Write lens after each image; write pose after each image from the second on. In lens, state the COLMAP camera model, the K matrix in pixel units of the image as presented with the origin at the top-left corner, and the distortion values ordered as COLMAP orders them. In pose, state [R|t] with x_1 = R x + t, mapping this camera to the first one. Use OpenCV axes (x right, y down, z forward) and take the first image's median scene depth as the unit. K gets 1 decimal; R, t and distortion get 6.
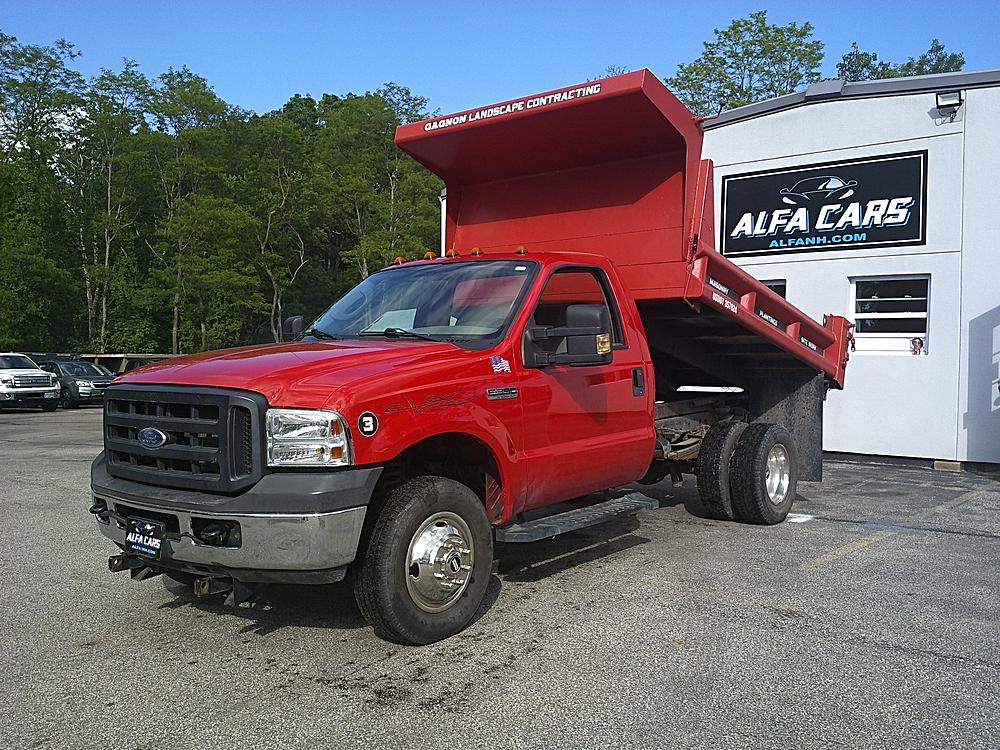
lens RADIAL K [[906.4, 0, 499.6], [0, 906.4, 385.8], [0, 0, 1]] dist [0.118243, -0.259195]
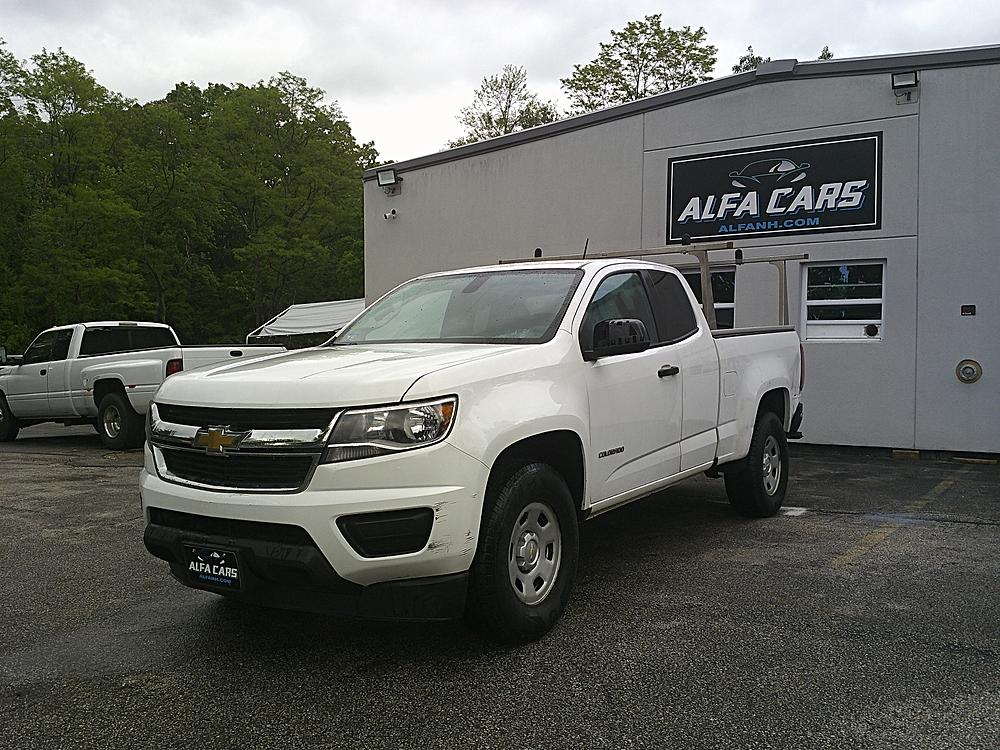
lens RADIAL K [[906.4, 0, 499.6], [0, 906.4, 385.8], [0, 0, 1]] dist [0.118243, -0.259195]
pose [[0.992399, -0.010233, 0.122635, -0.055974], [0.010744, 0.999936, -0.003505, 0.011492], [-0.122591, 0.004796, 0.992446, 0.076124]]
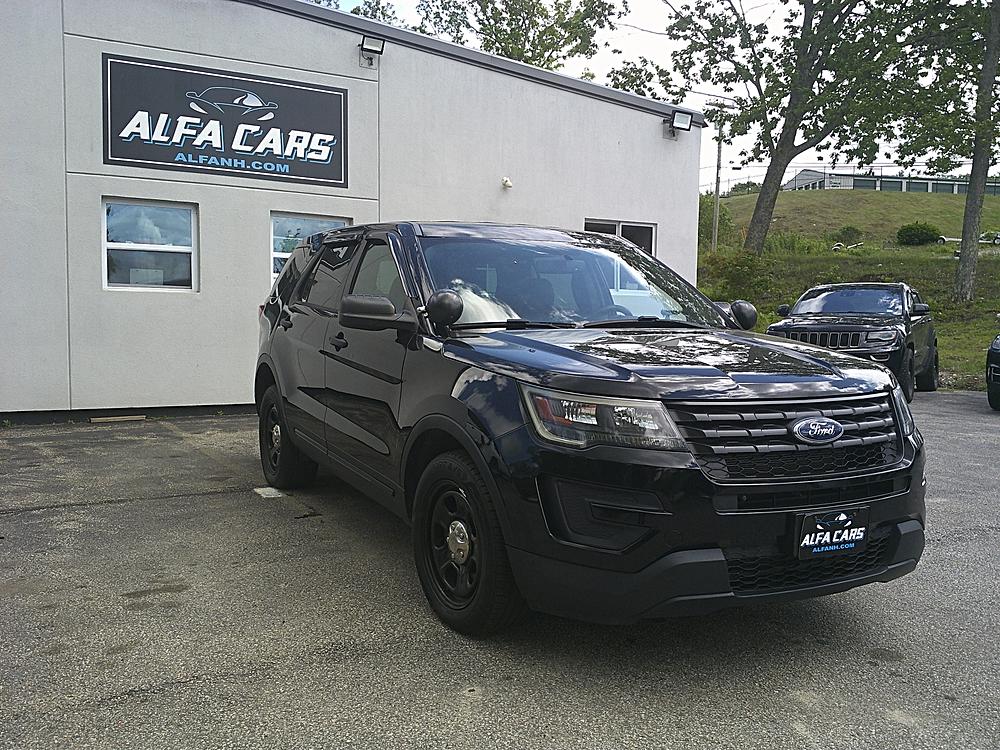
lens RADIAL K [[906.4, 0, 499.6], [0, 906.4, 385.8], [0, 0, 1]] dist [0.118243, -0.259195]
pose [[0.336866, -0.074737, 0.938582, -0.396138], [0.016474, 0.997160, 0.073489, -0.009015], [-0.941408, -0.009293, 0.337141, 0.474995]]
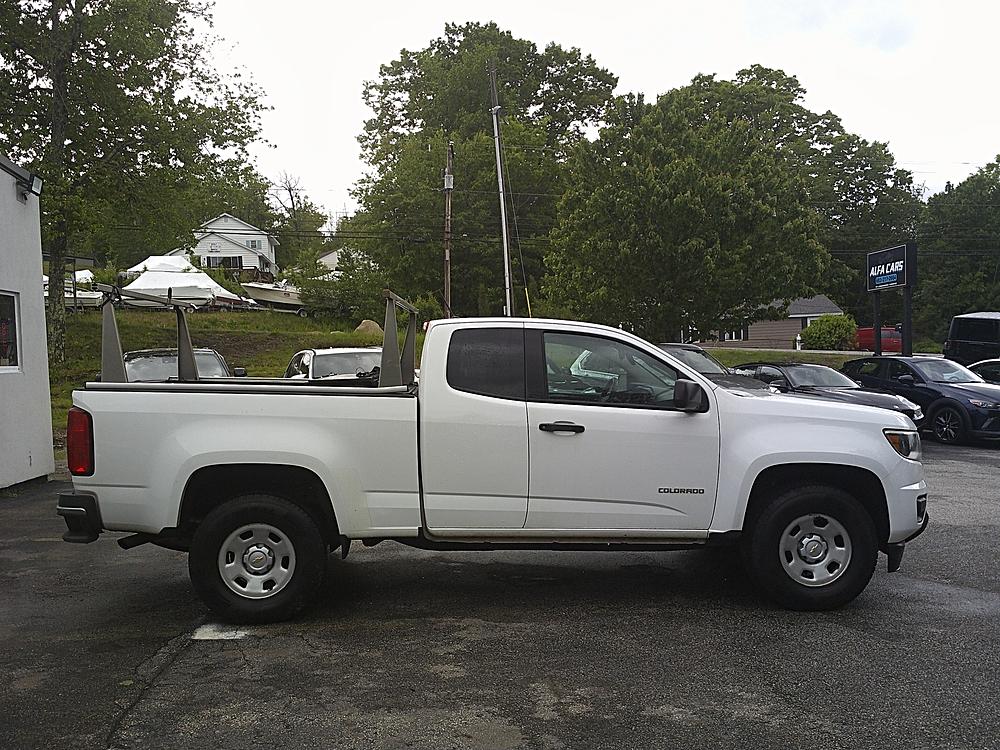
lens RADIAL K [[906.4, 0, 499.6], [0, 906.4, 385.8], [0, 0, 1]] dist [0.118243, -0.259195]
pose [[-0.701160, -0.009329, 0.712943, -0.362123], [0.044650, 0.997377, 0.056963, -0.053224], [-0.711605, 0.071773, -0.698904, 1.010196]]
